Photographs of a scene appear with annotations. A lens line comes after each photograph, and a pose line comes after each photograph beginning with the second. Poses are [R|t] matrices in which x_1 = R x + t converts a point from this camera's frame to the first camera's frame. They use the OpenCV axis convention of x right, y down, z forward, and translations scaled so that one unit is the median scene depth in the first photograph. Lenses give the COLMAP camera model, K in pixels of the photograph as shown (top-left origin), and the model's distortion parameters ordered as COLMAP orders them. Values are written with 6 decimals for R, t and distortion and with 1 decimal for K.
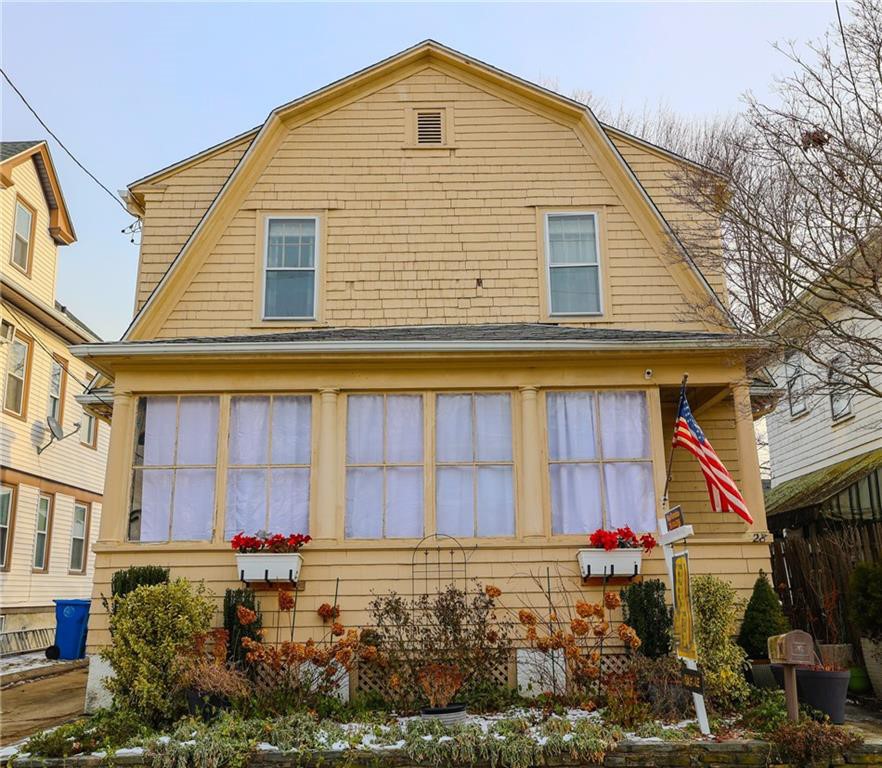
lens RADIAL K [[867.3, 0, 442.6], [0, 867.3, 380.7], [0, 0, 1]] dist [0.016902, 0.000000]
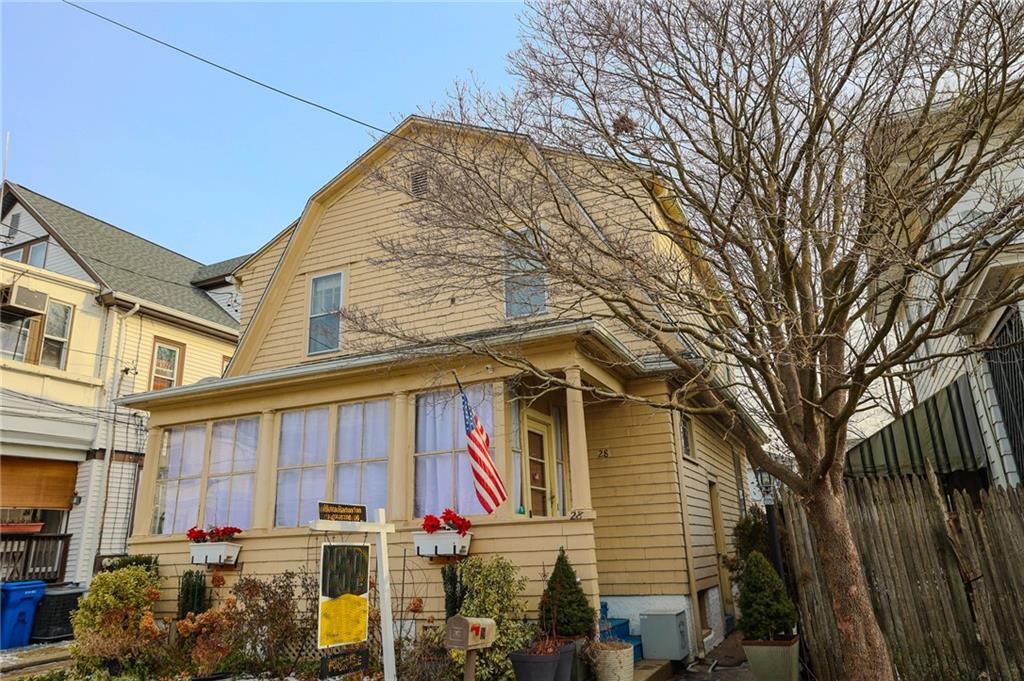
lens RADIAL K [[689.0, 0, 511.7], [0, 689.0, 341.6], [0, 0, 1]] dist [-0.001694, 0.000270]
pose [[0.912921, -0.135983, -0.384818, 0.603610], [0.118758, 0.990571, -0.068301, 0.021426], [0.390477, 0.016653, 0.920462, 0.196729]]
